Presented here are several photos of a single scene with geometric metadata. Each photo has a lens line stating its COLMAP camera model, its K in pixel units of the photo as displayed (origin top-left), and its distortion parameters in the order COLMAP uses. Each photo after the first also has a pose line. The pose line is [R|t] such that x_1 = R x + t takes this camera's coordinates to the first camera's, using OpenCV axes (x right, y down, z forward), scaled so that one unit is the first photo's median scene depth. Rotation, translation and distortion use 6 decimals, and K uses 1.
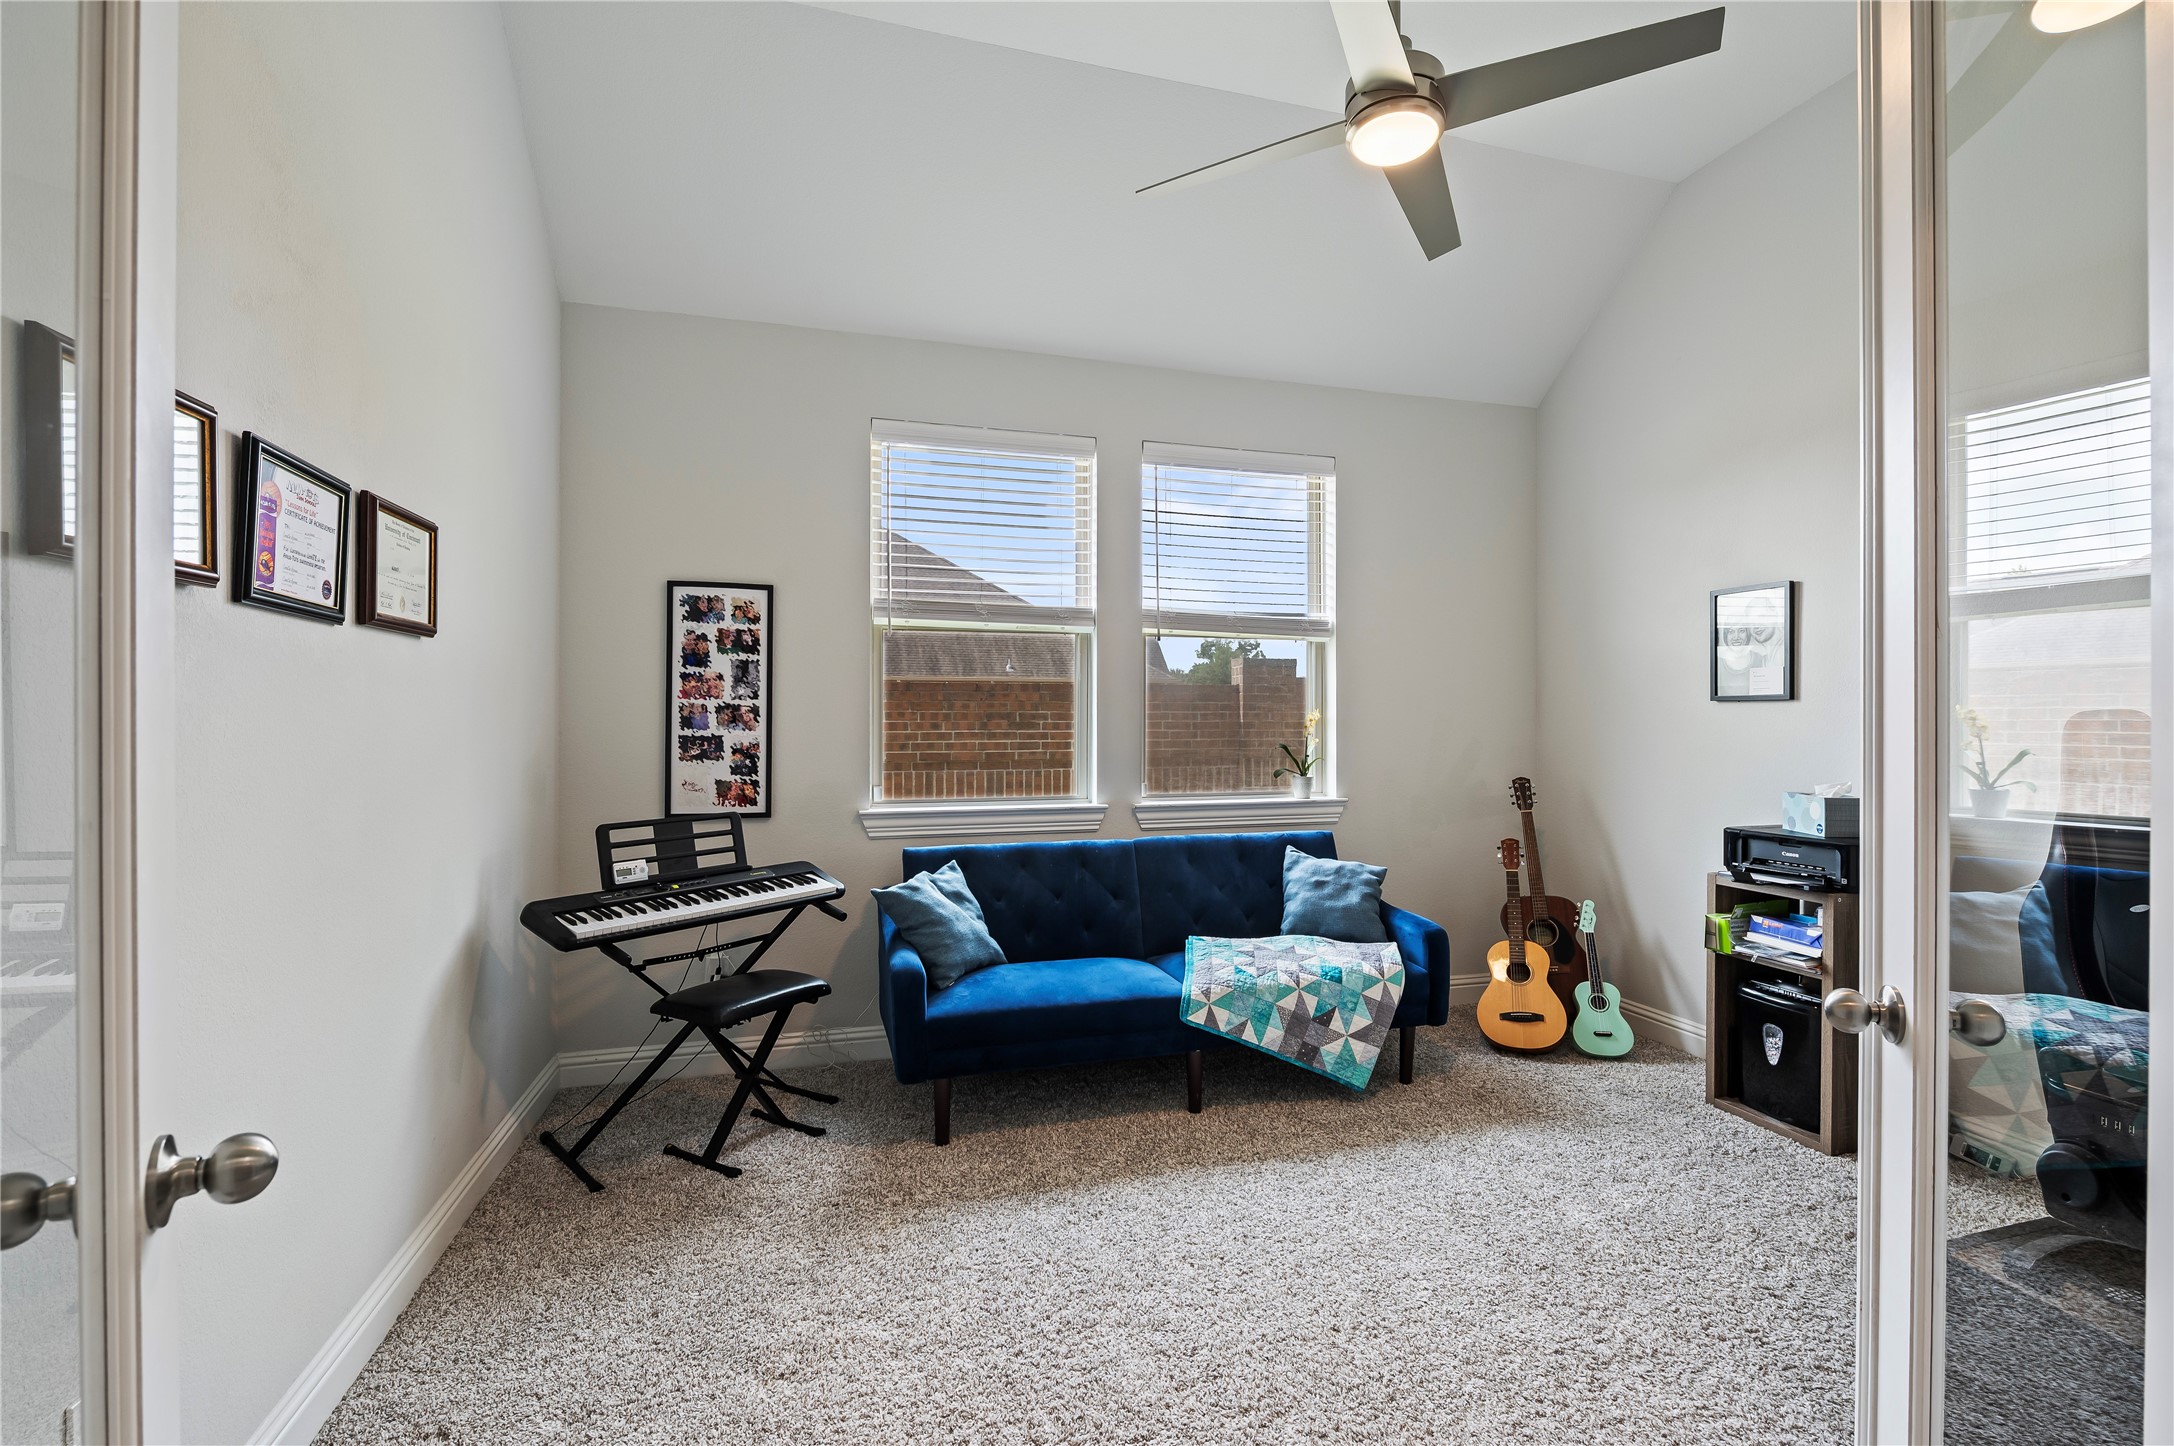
lens RADIAL K [[960.6, 0, 1094.0], [0, 960.6, 718.9], [0, 0, 1]] dist [-0.000809, 0.000013]
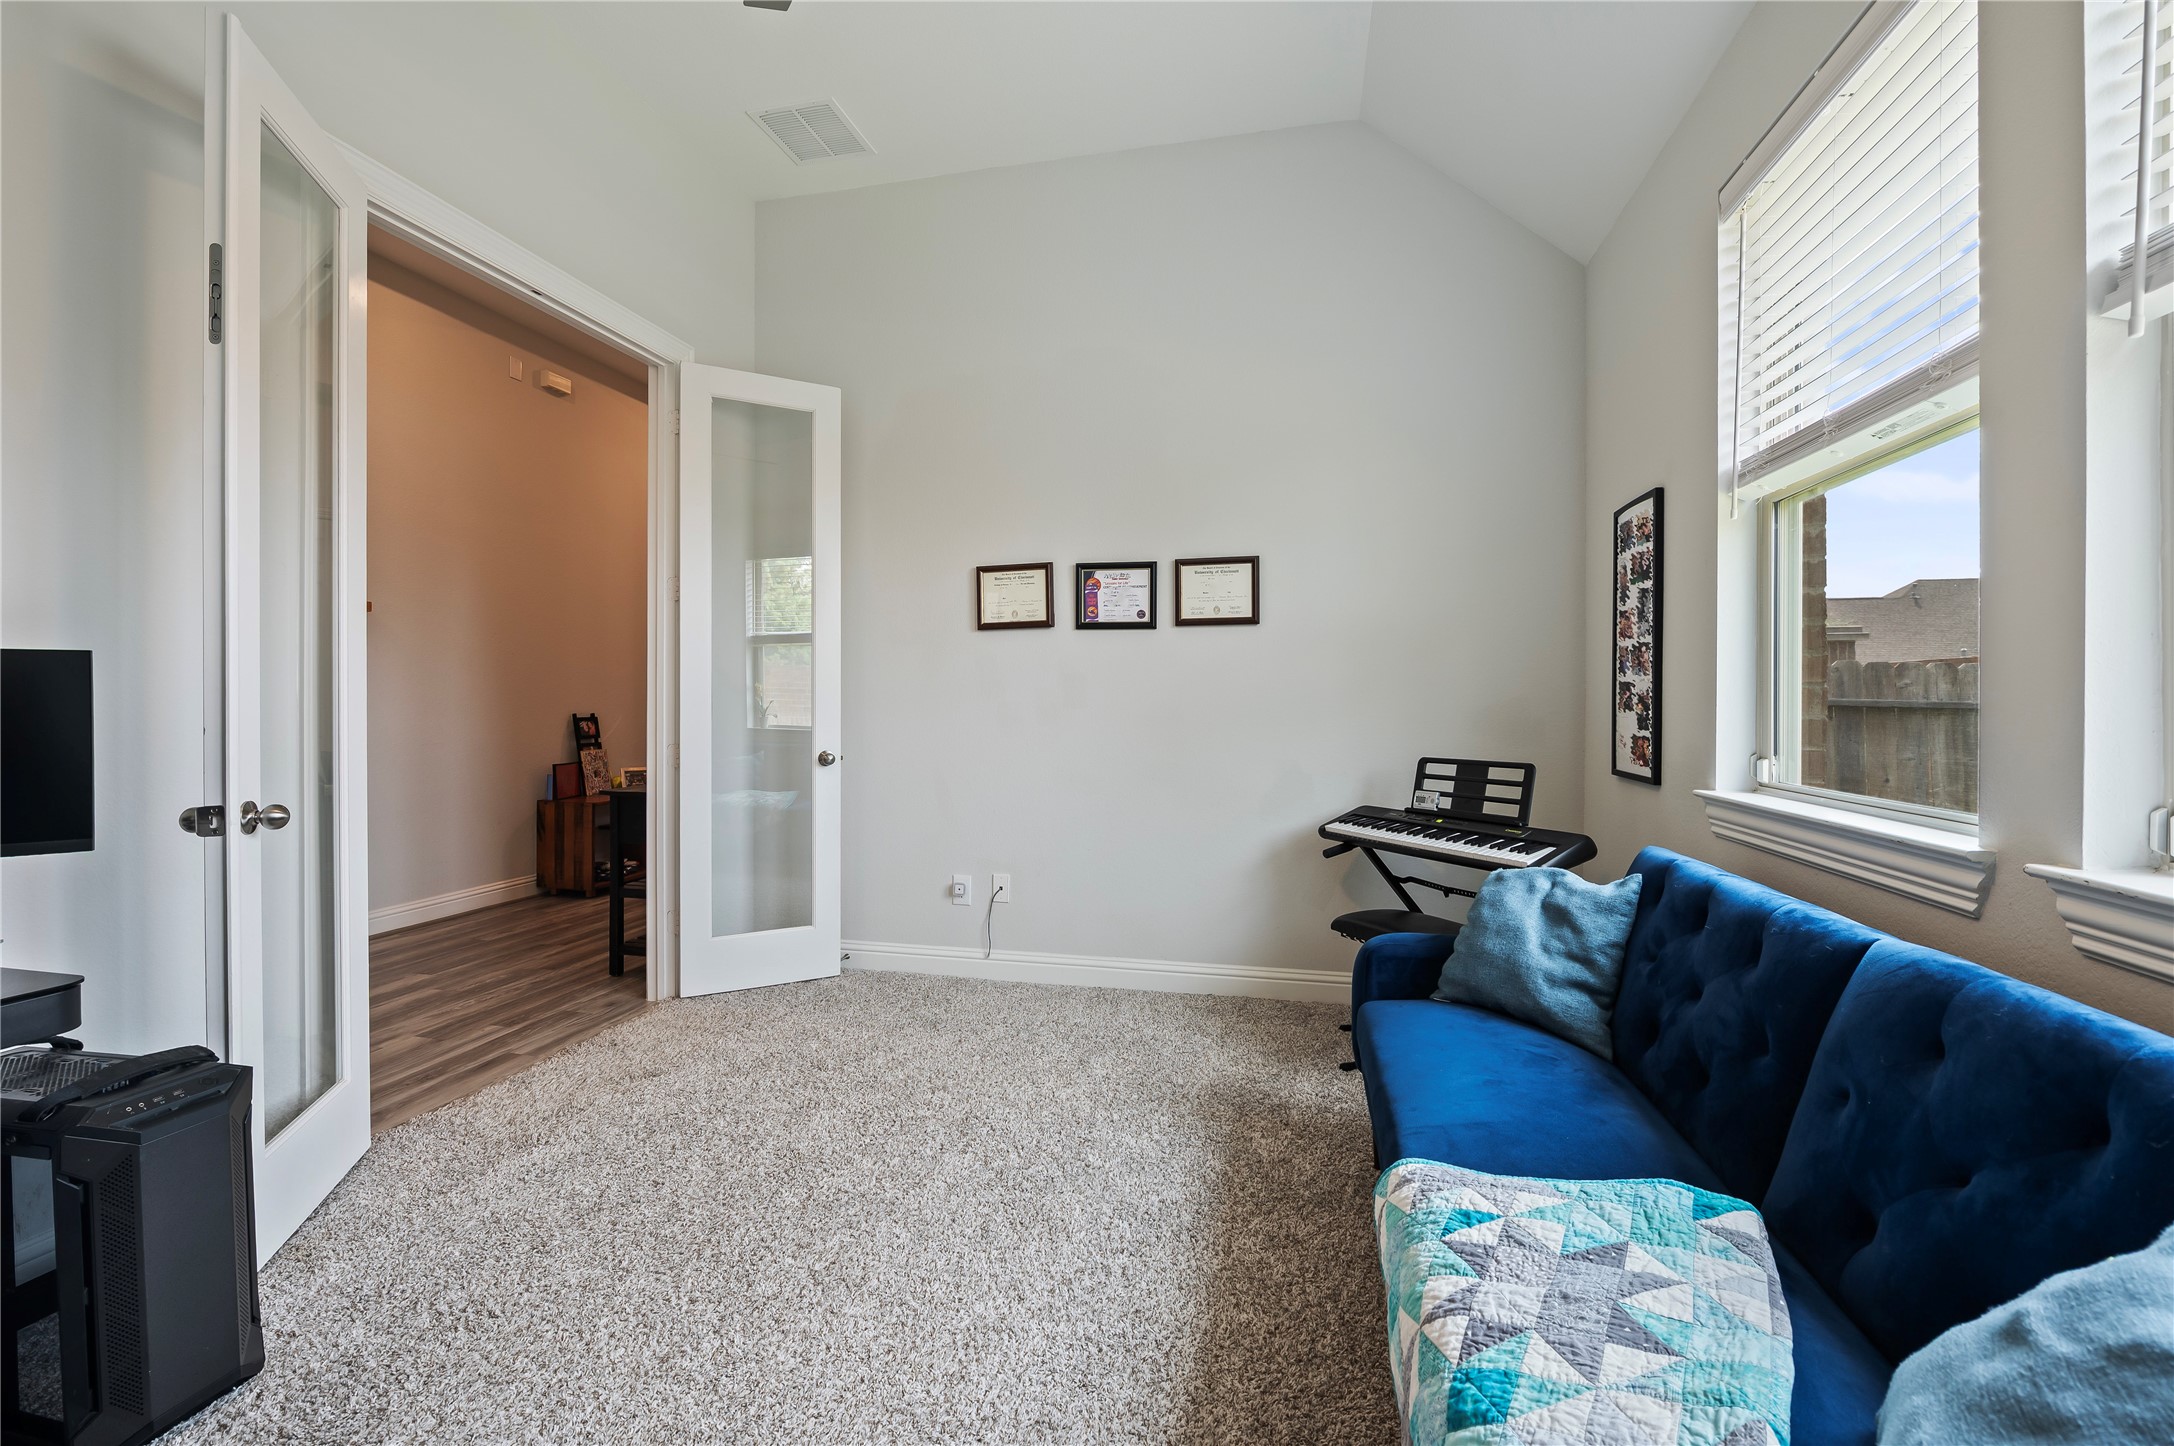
lens RADIAL K [[942.7, 0, 1086.3], [0, 942.7, 716.5], [0, 0, 1]] dist [-0.001885, -0.000142]
pose [[-0.496429, 0.005363, -0.868060, 0.688128], [-0.003889, 0.999957, 0.008402, 0.051614], [0.868068, 0.007547, -0.496387, 1.203174]]
